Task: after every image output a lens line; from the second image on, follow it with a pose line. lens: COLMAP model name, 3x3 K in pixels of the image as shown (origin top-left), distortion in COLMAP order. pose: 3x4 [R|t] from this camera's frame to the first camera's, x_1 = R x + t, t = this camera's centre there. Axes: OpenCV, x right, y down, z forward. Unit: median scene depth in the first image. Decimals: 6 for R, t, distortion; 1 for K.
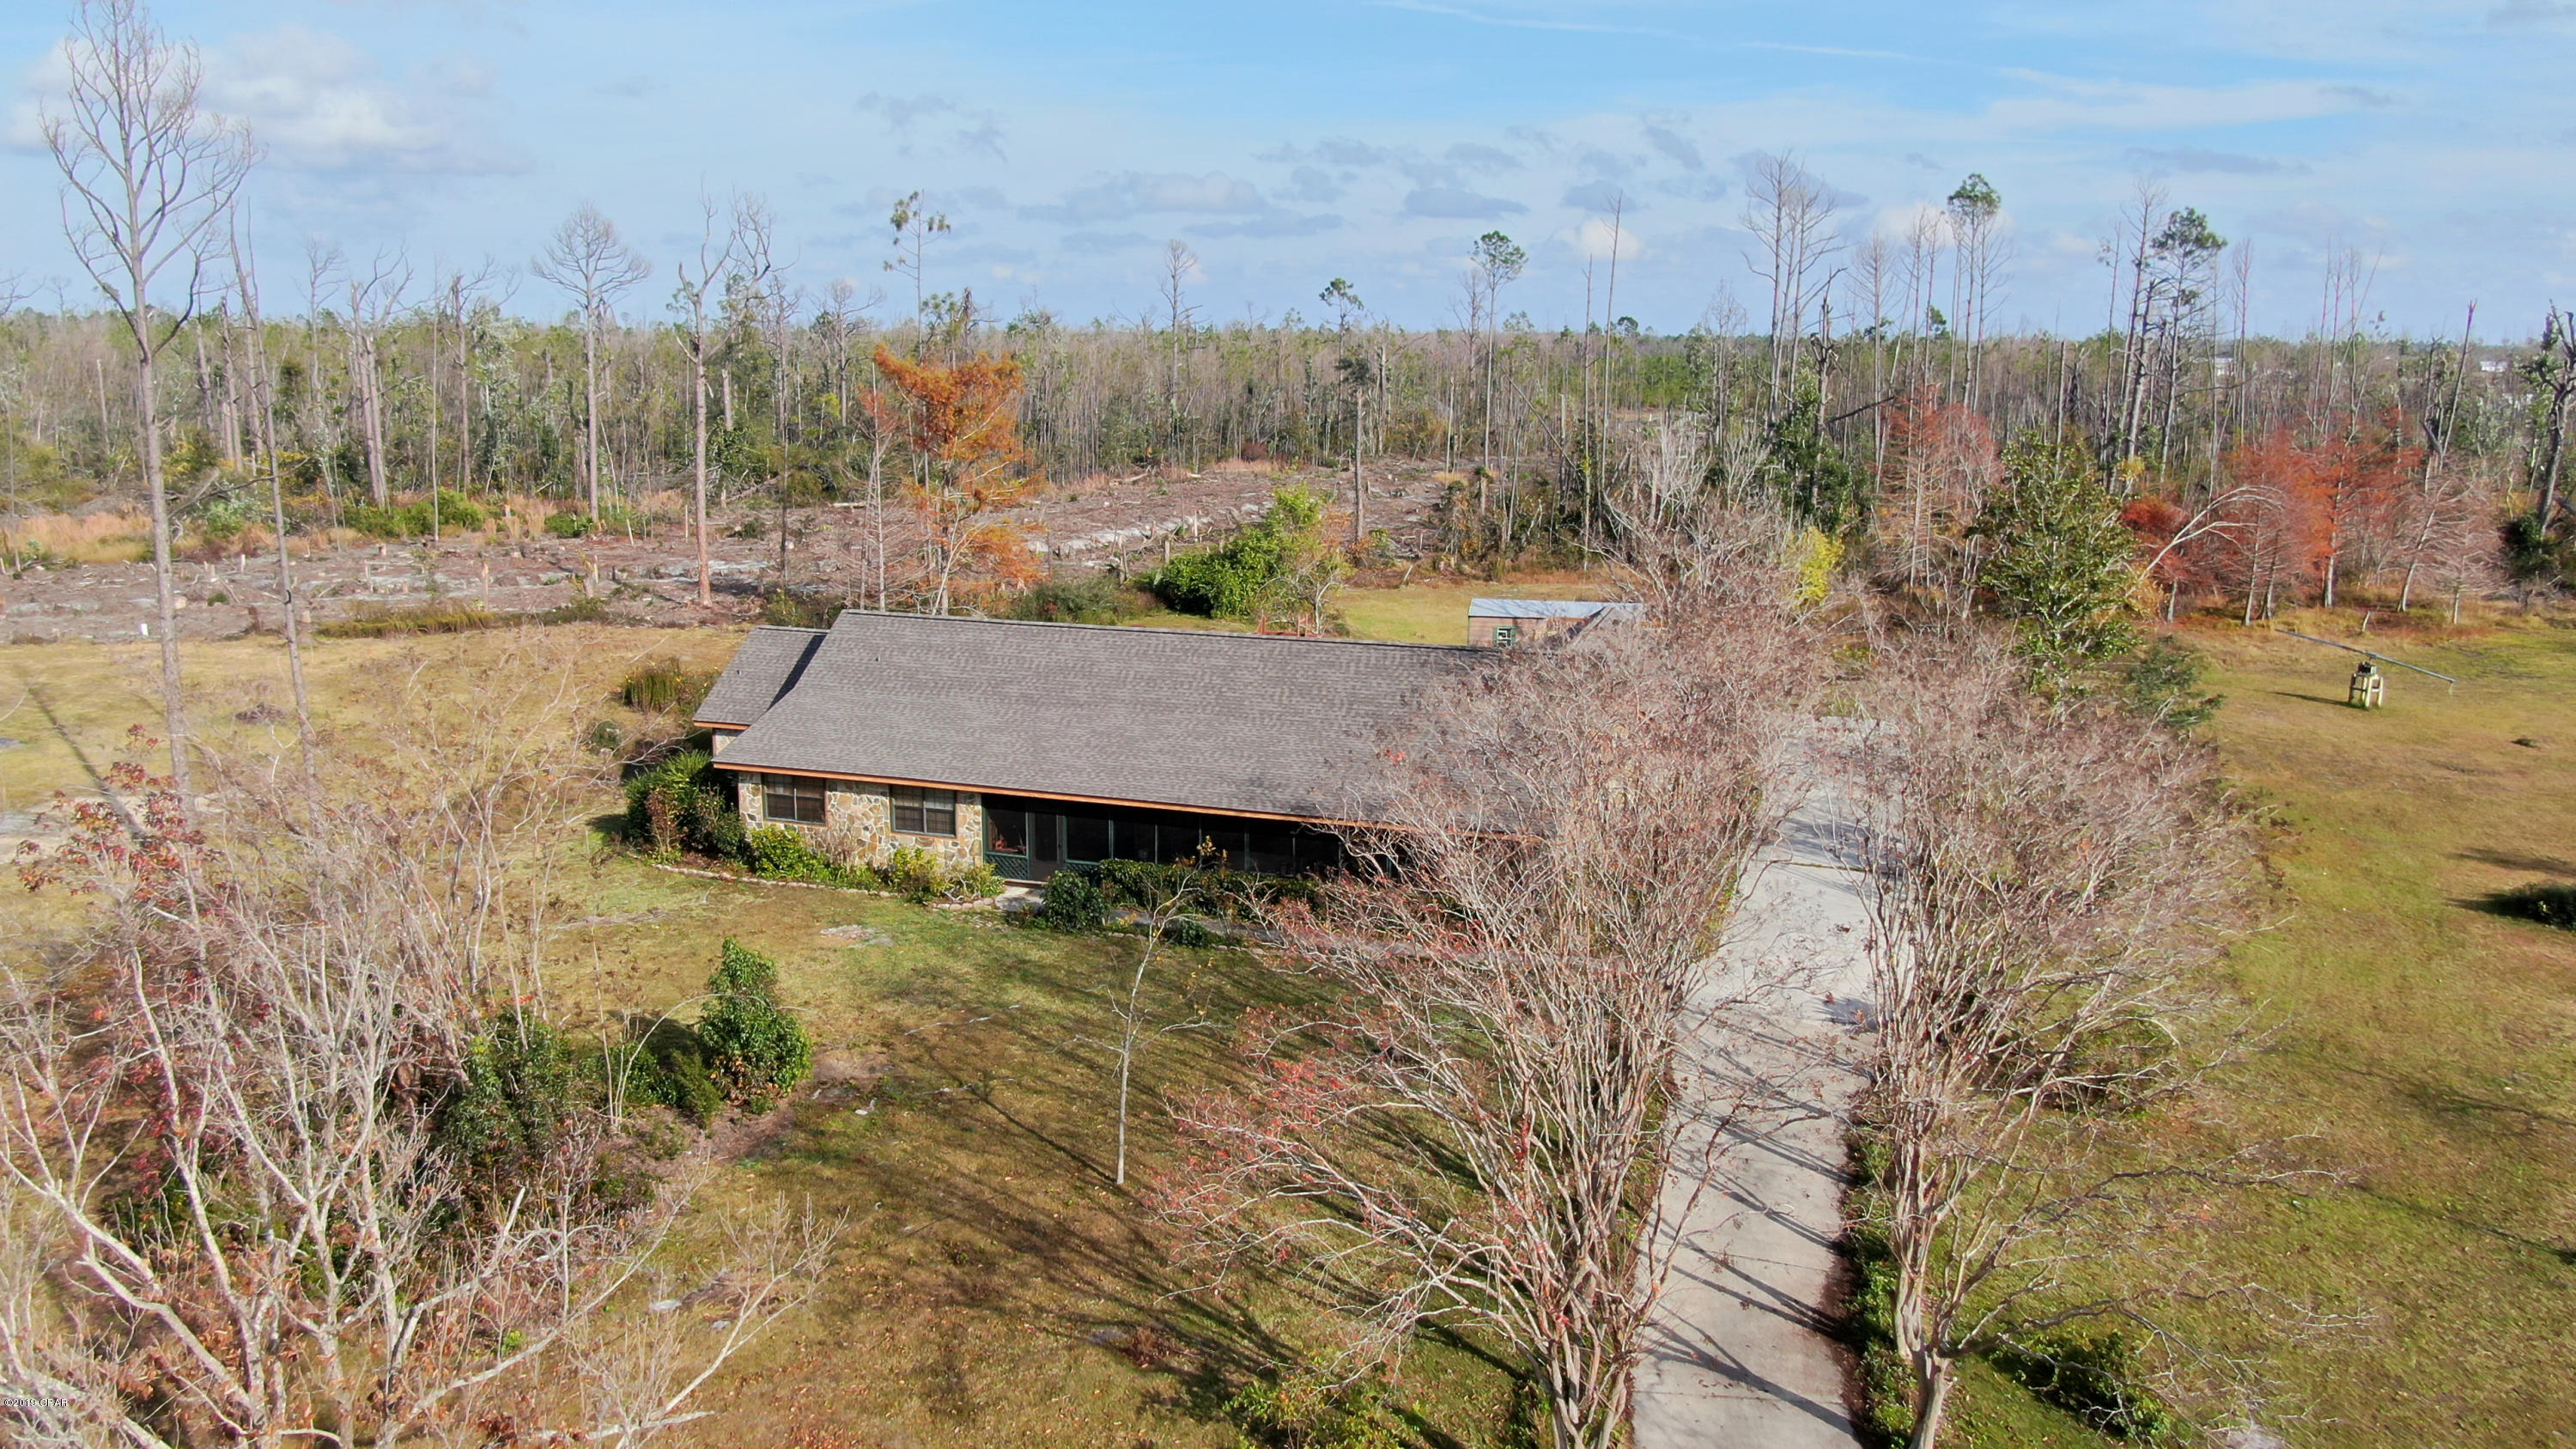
lens RADIAL K [[1847.0, 0, 1300.0], [0, 1847.0, 742.8], [0, 0, 1]] dist [-0.016579, 0.005937]
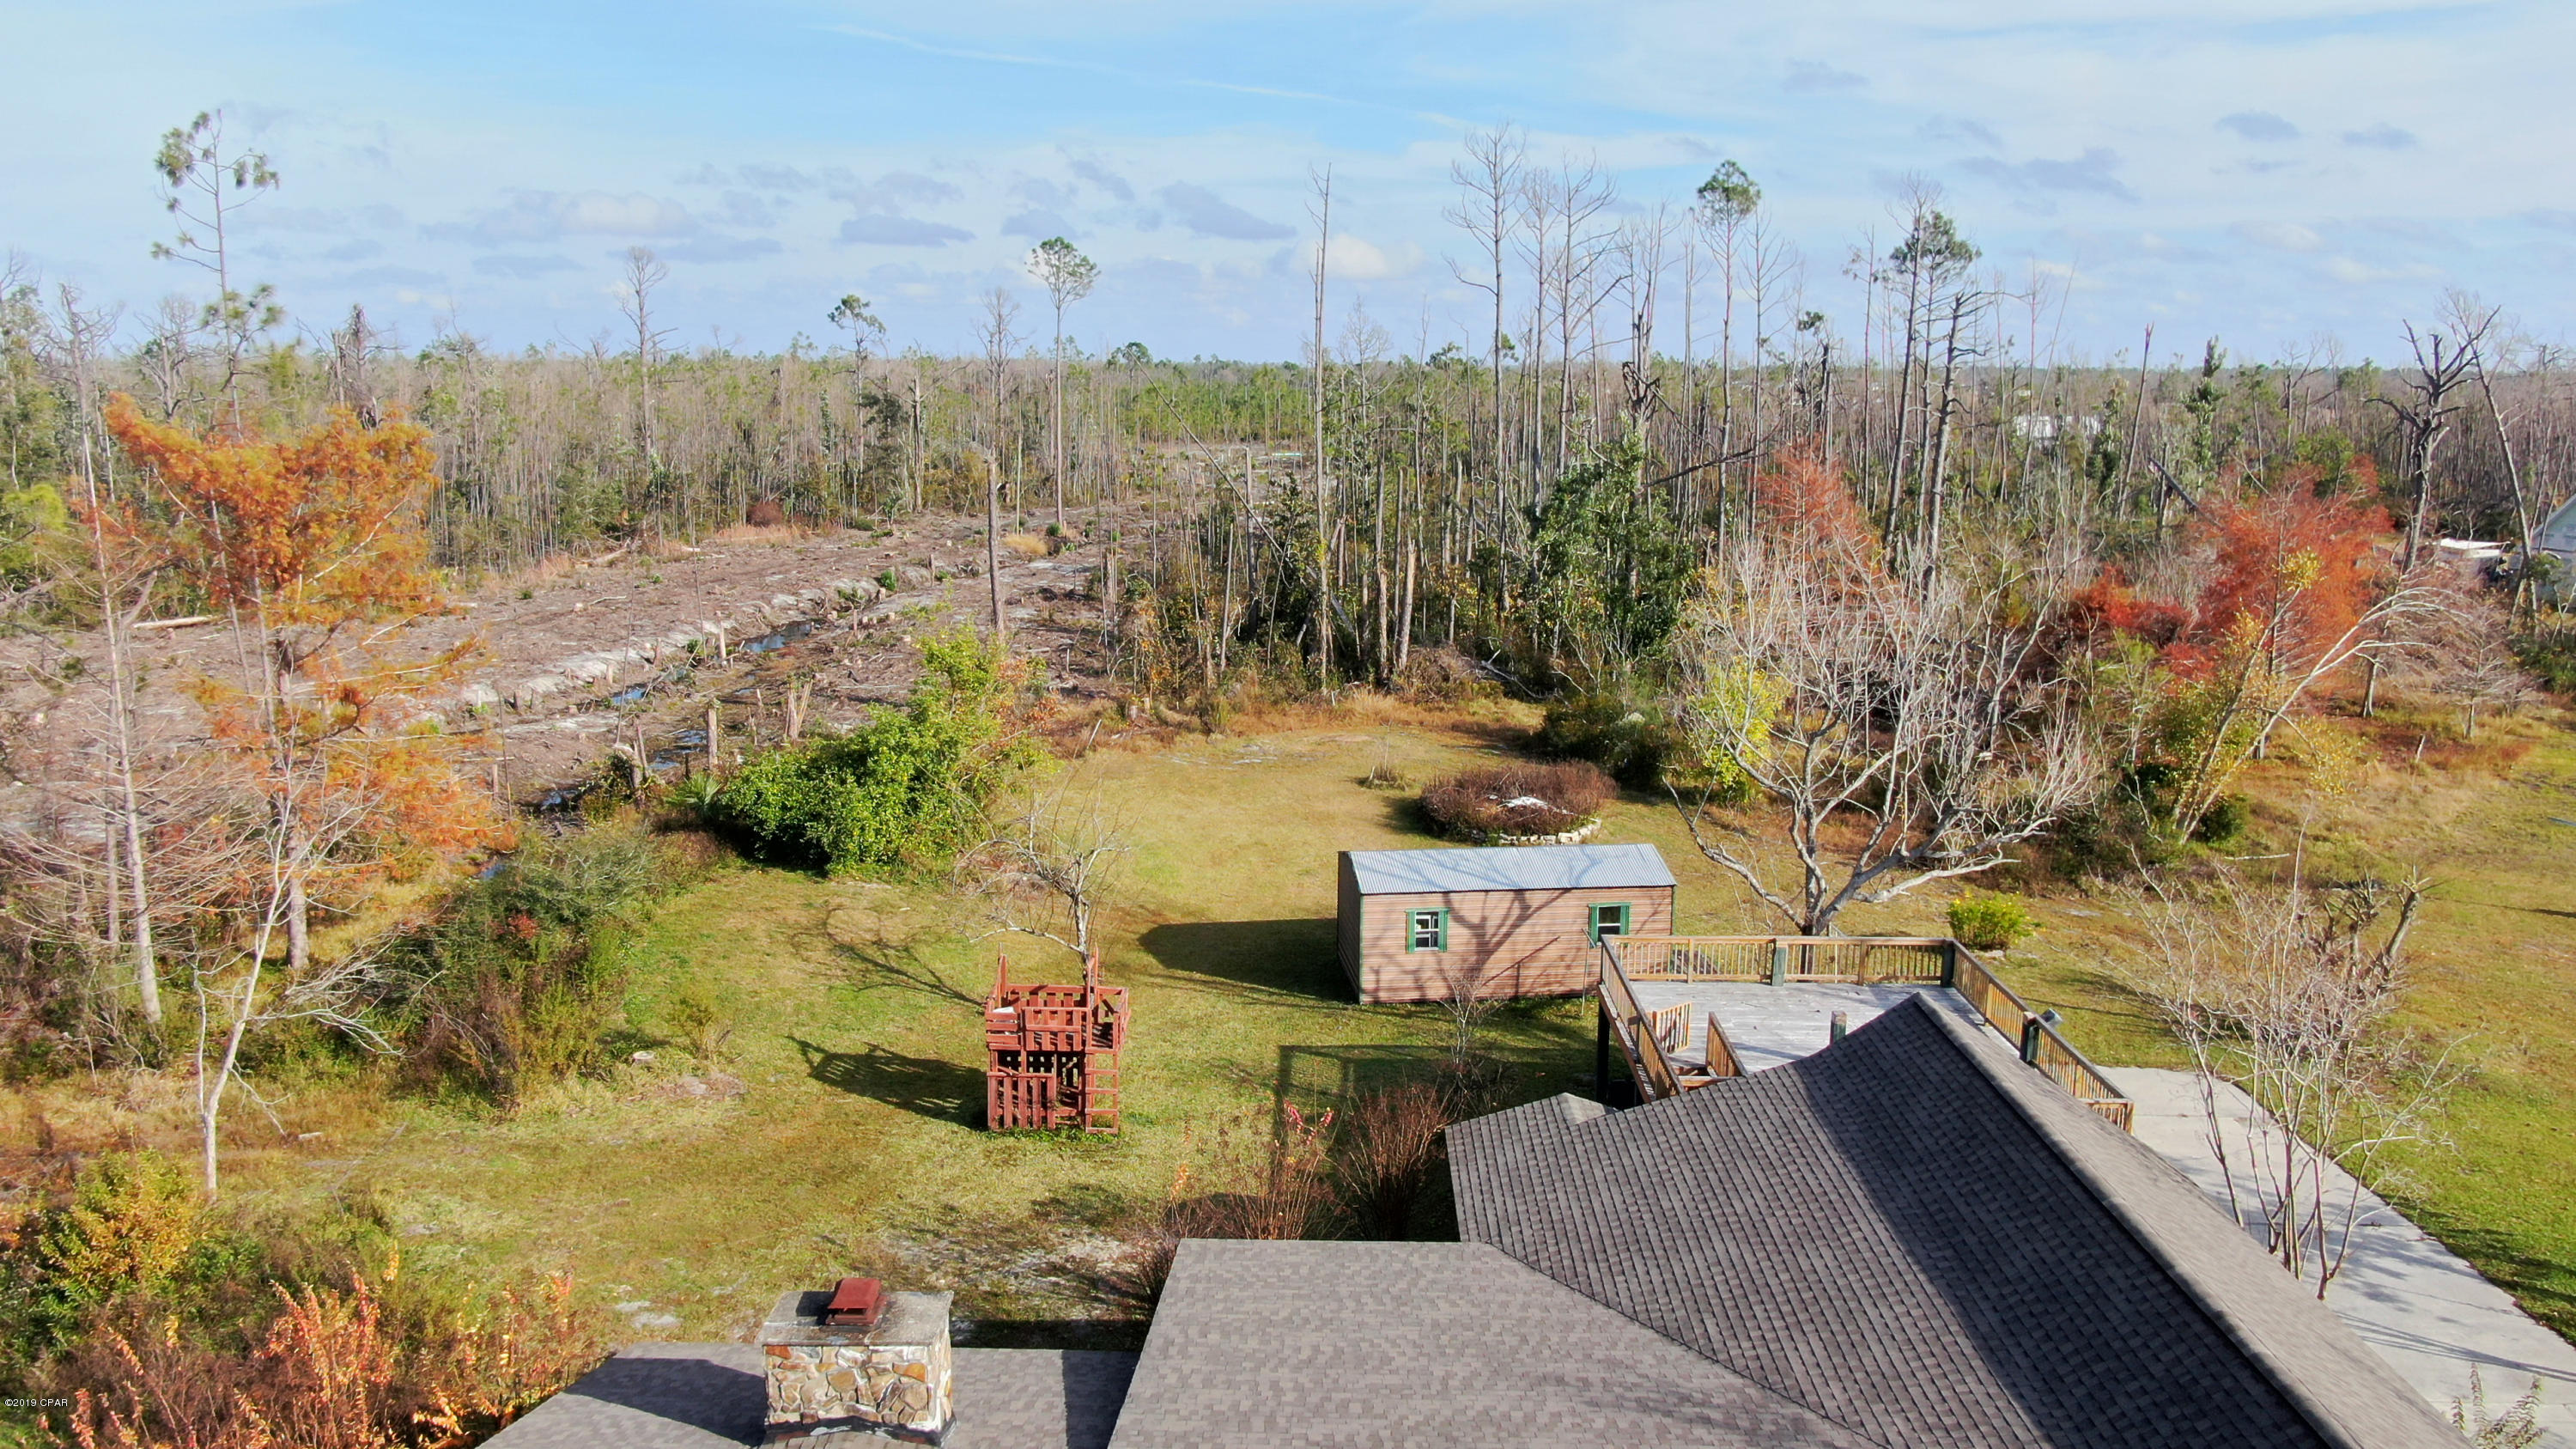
lens RADIAL K [[1847.0, 0, 1300.0], [0, 1847.0, 742.8], [0, 0, 1]] dist [-0.016579, 0.005937]
pose [[0.960135, -0.058678, 0.273308, -0.039478], [0.062442, 0.998036, -0.005083, -0.062603], [-0.272473, 0.021947, 0.961913, 0.275188]]
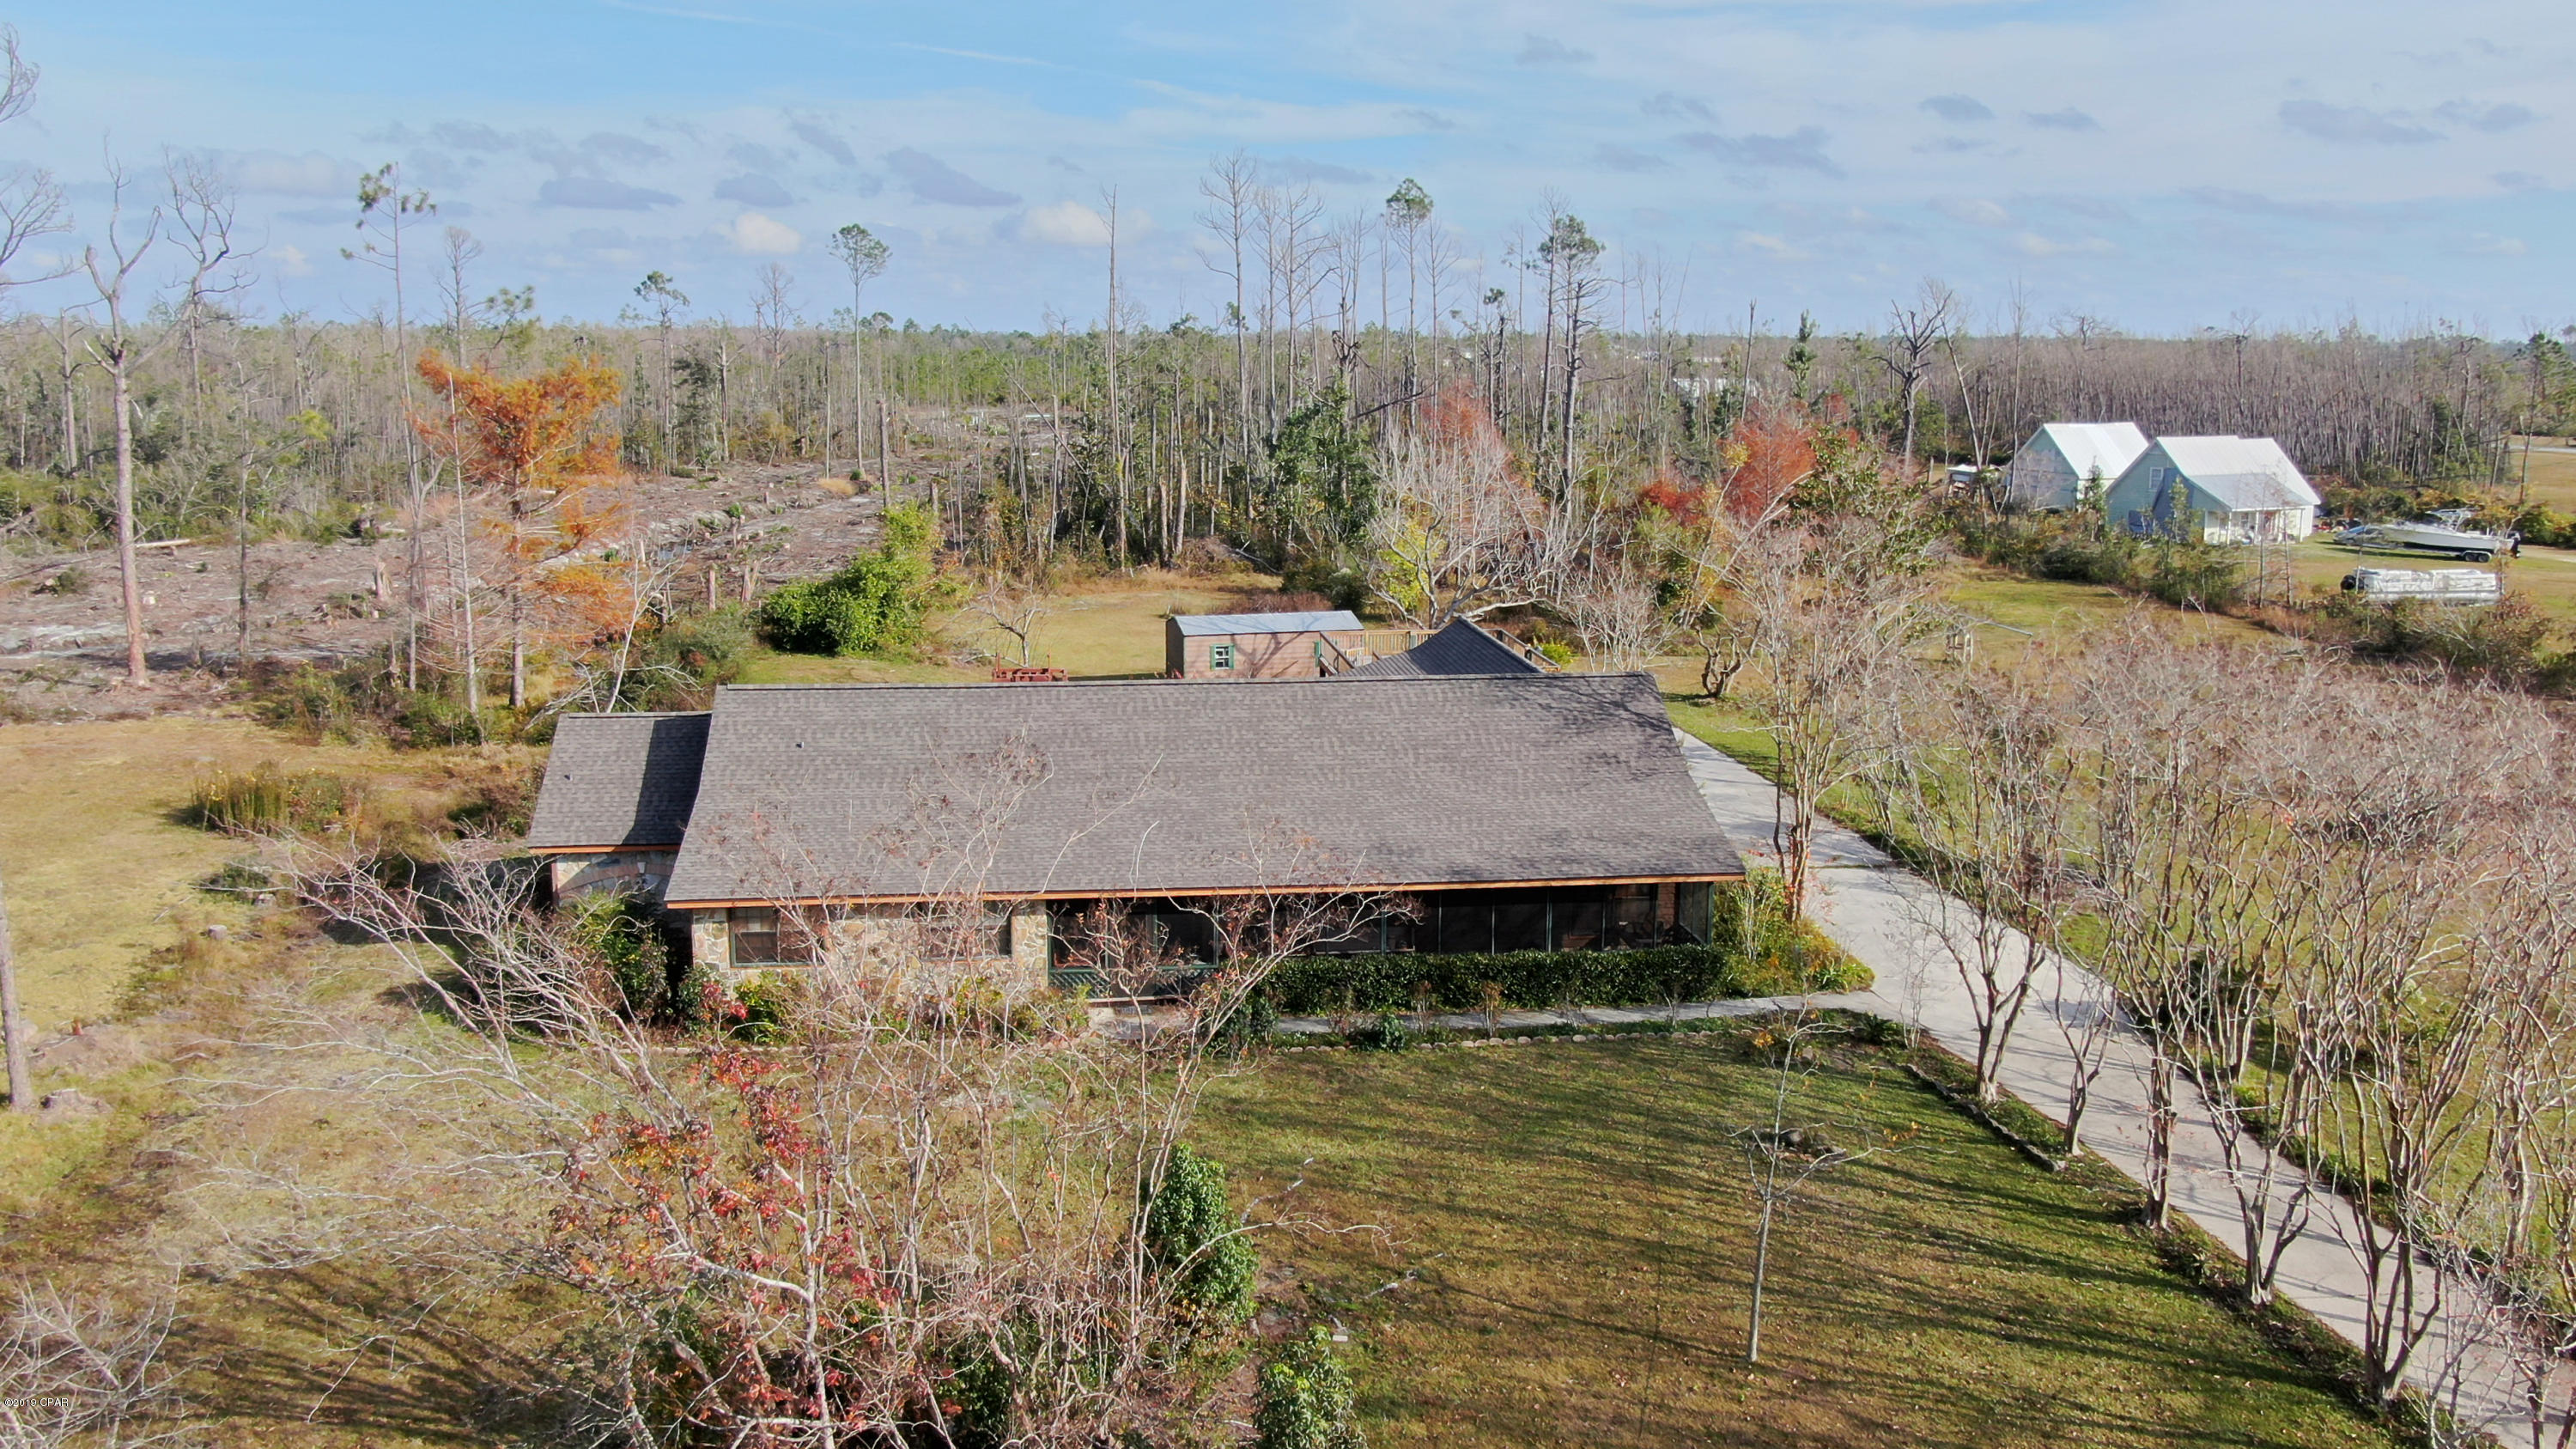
lens RADIAL K [[1869.3, 0, 1278.3], [0, 1869.3, 659.8], [0, 0, 1]] dist [-0.009753, 0.003074]
pose [[0.914225, -0.072285, 0.398708, -0.136301], [0.089313, 0.995708, -0.024272, -0.016673], [-0.395242, 0.057800, 0.916757, 0.067019]]
